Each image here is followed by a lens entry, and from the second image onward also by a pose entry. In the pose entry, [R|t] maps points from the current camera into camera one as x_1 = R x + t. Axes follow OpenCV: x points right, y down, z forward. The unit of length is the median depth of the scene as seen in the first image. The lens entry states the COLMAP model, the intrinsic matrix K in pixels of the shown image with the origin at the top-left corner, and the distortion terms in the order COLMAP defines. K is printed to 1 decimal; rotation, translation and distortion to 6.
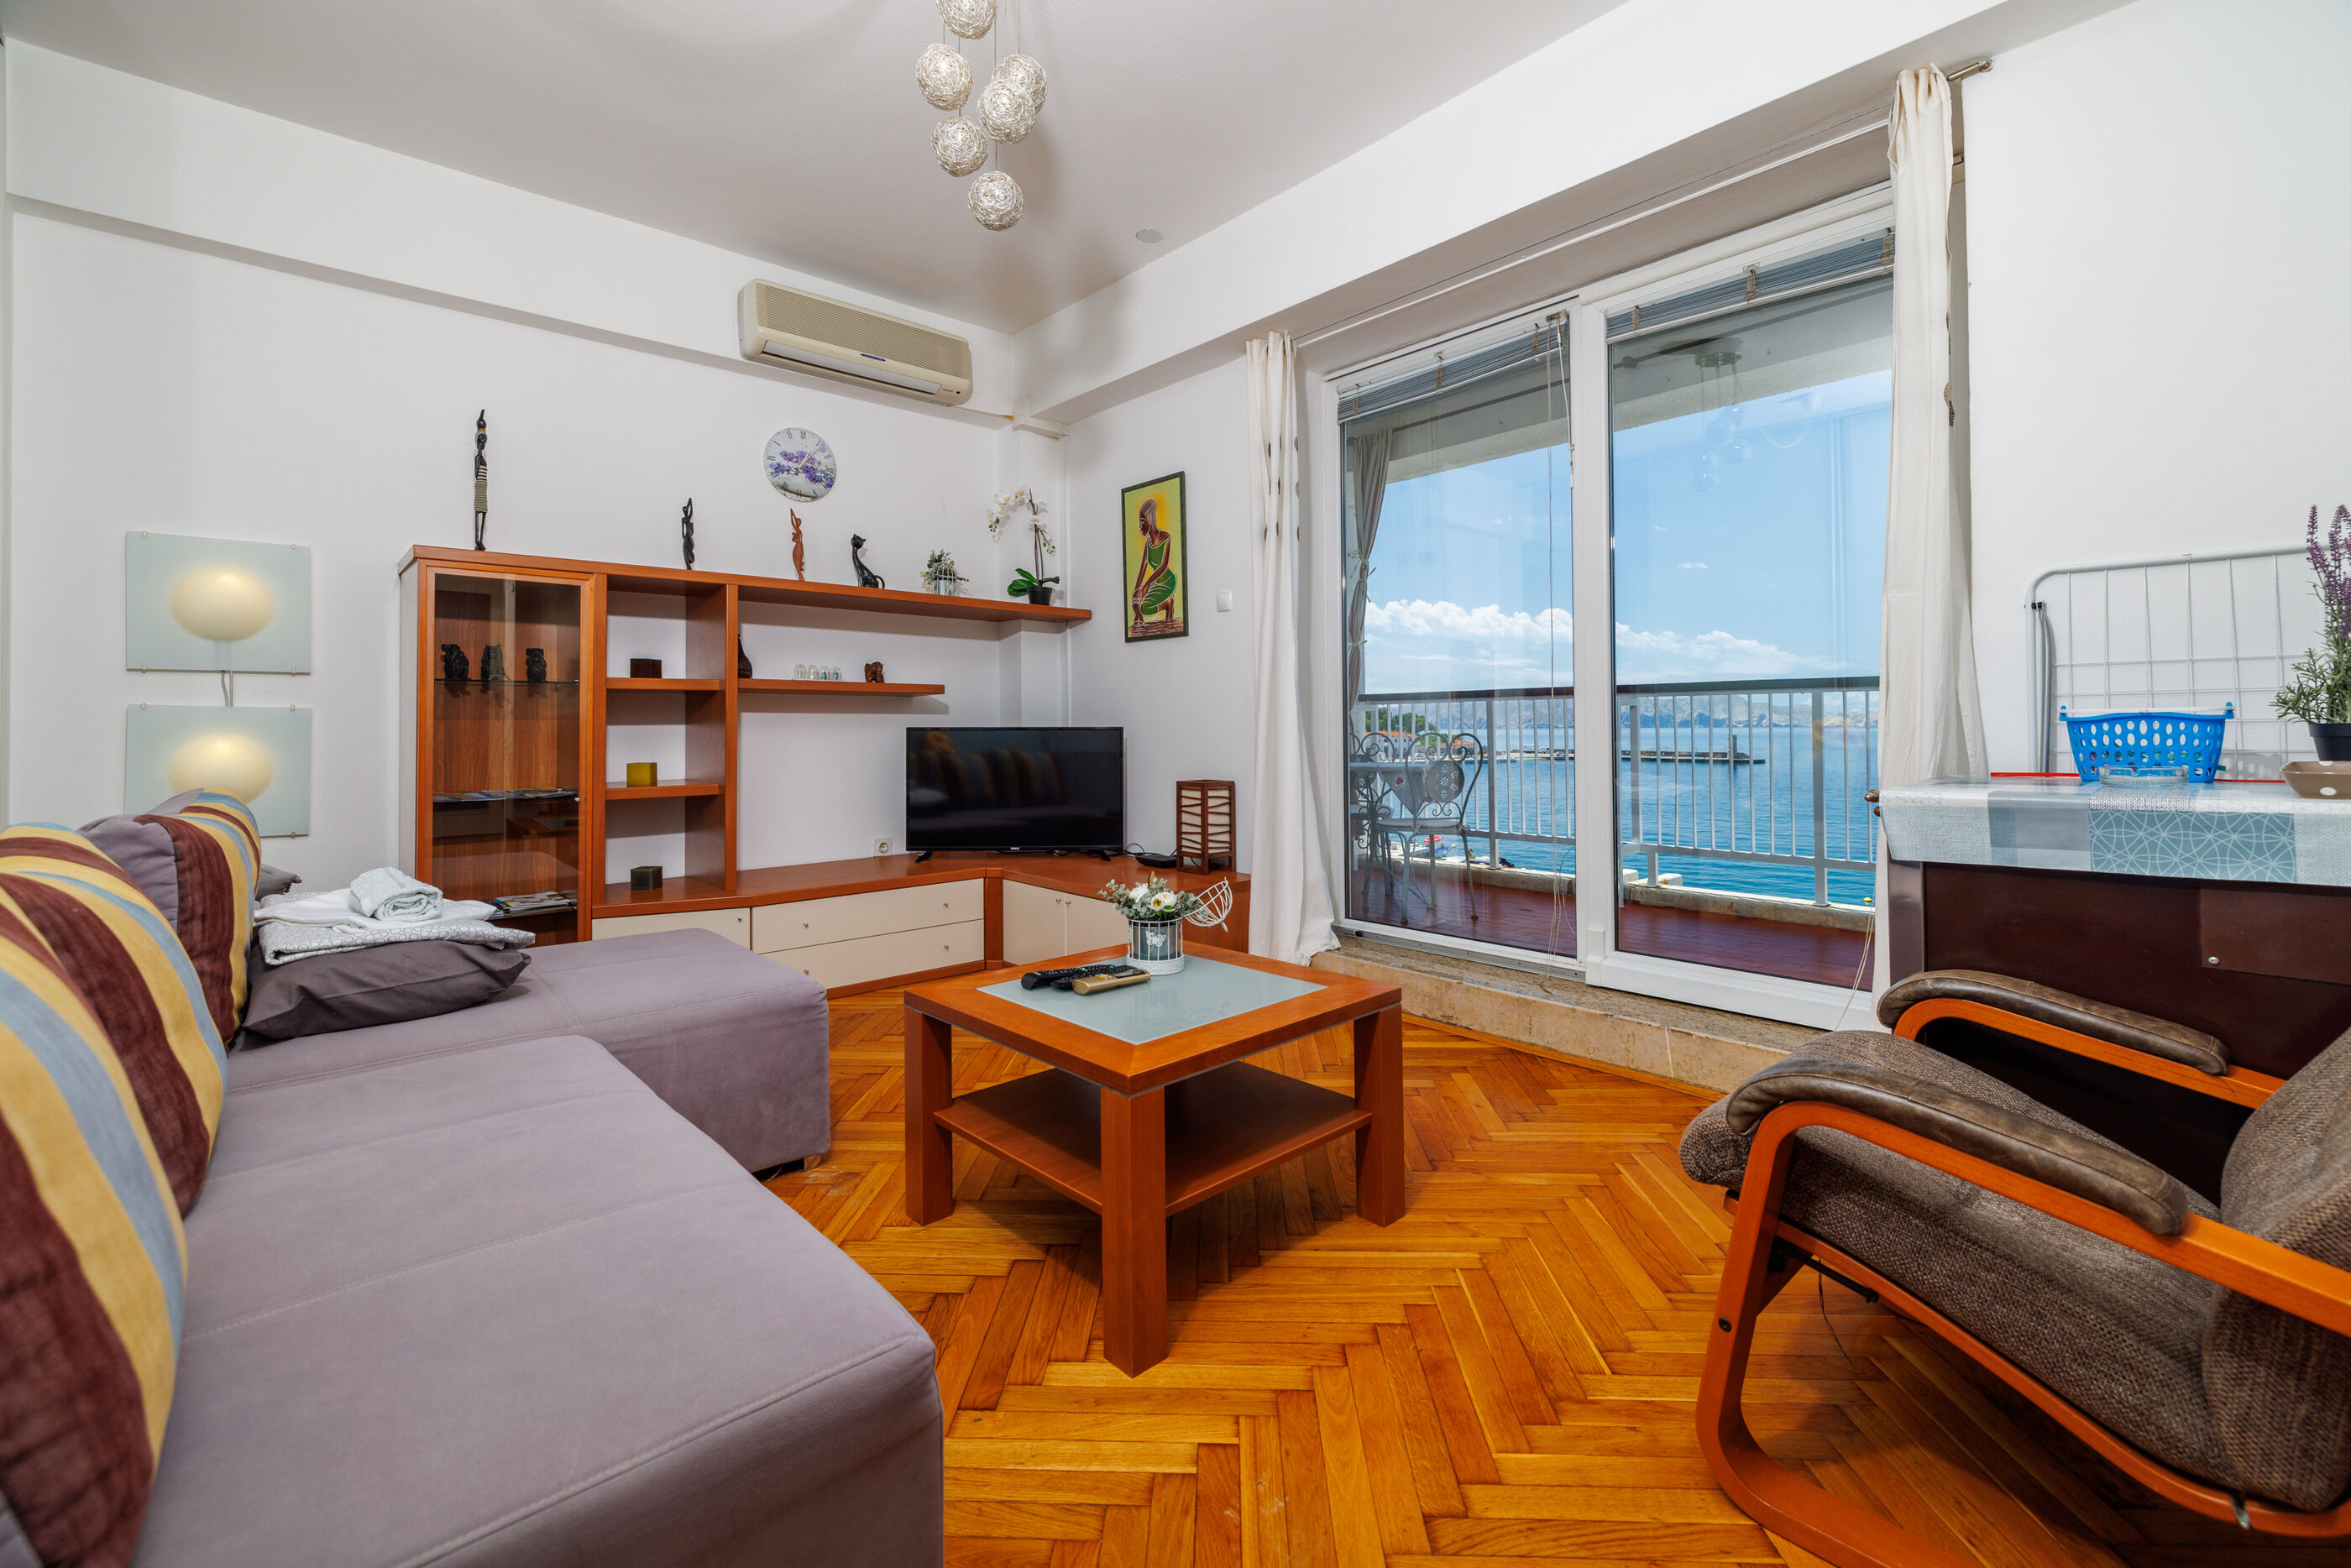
lens RADIAL K [[1012.1, 0, 1170.7], [0, 1012.1, 705.8], [0, 0, 1]] dist [0.001484, 0.000194]
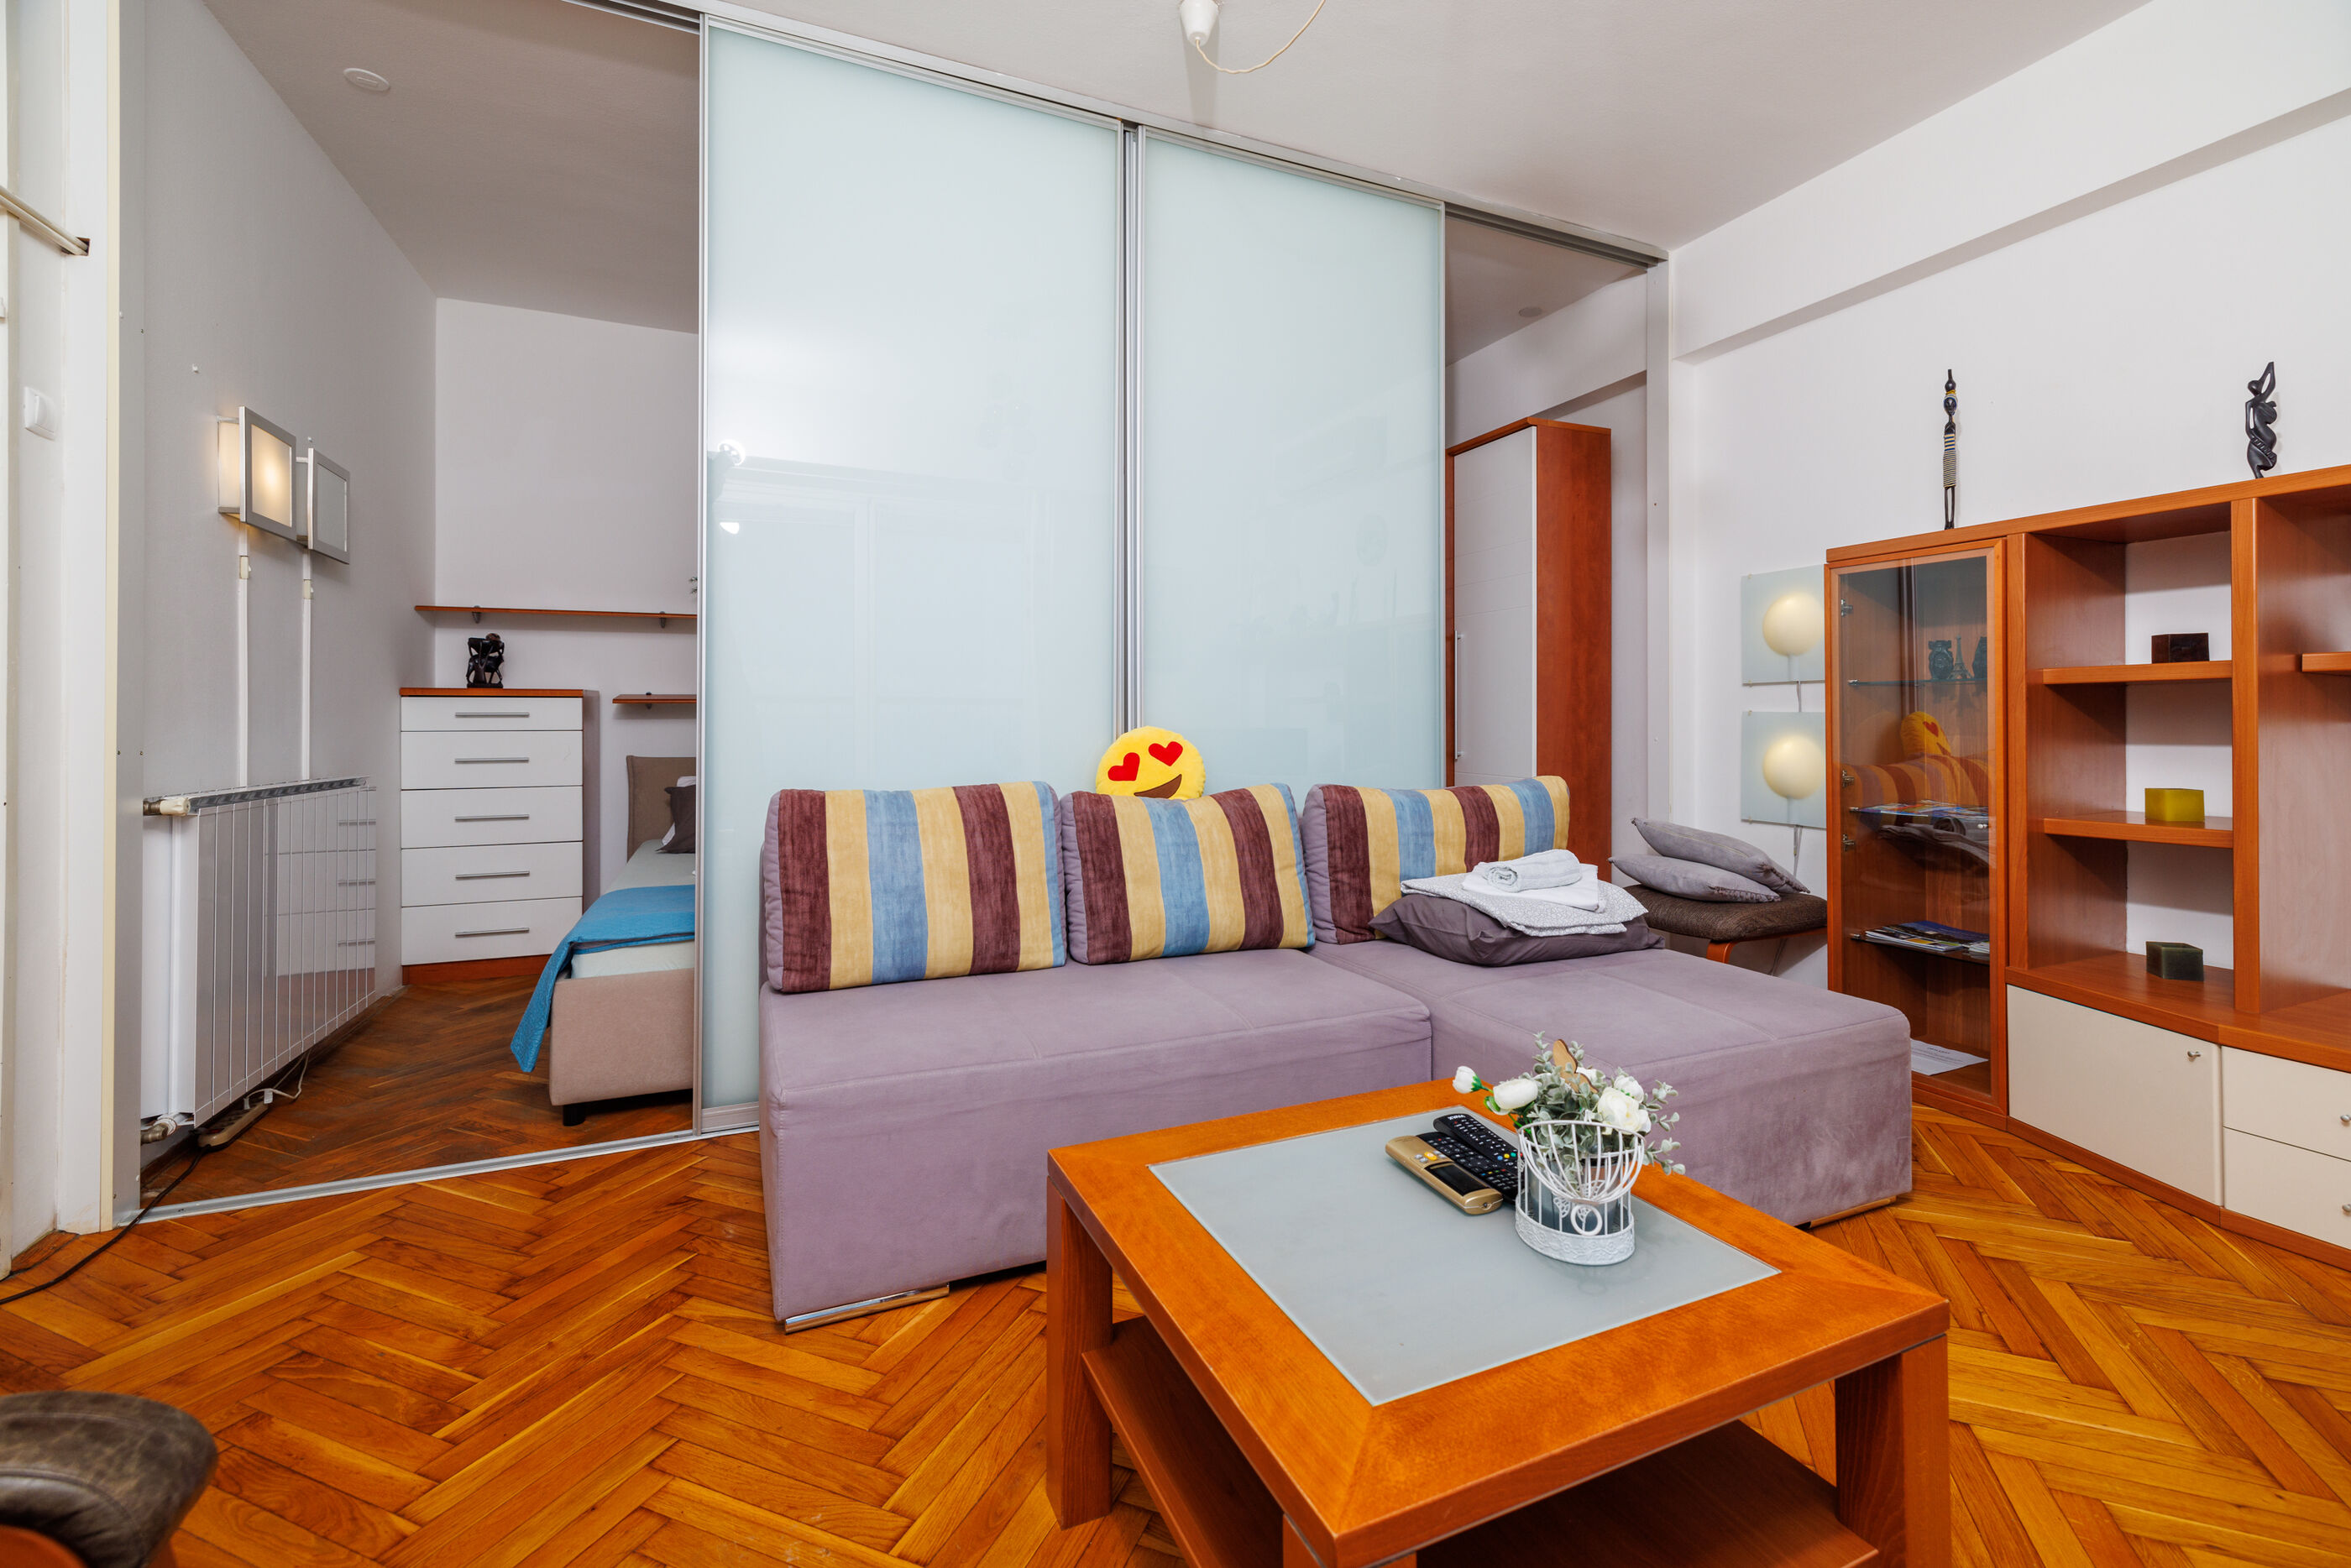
lens RADIAL K [[1012.1, 0, 1200.0], [0, 1012.1, 720.3], [0, 0, 1]] dist [0.001484, 0.000194]
pose [[-0.298179, 0.001749, -0.954508, 0.322109], [0.020866, 0.999771, -0.004686, 0.000439], [0.954282, -0.021314, -0.298148, 0.591693]]
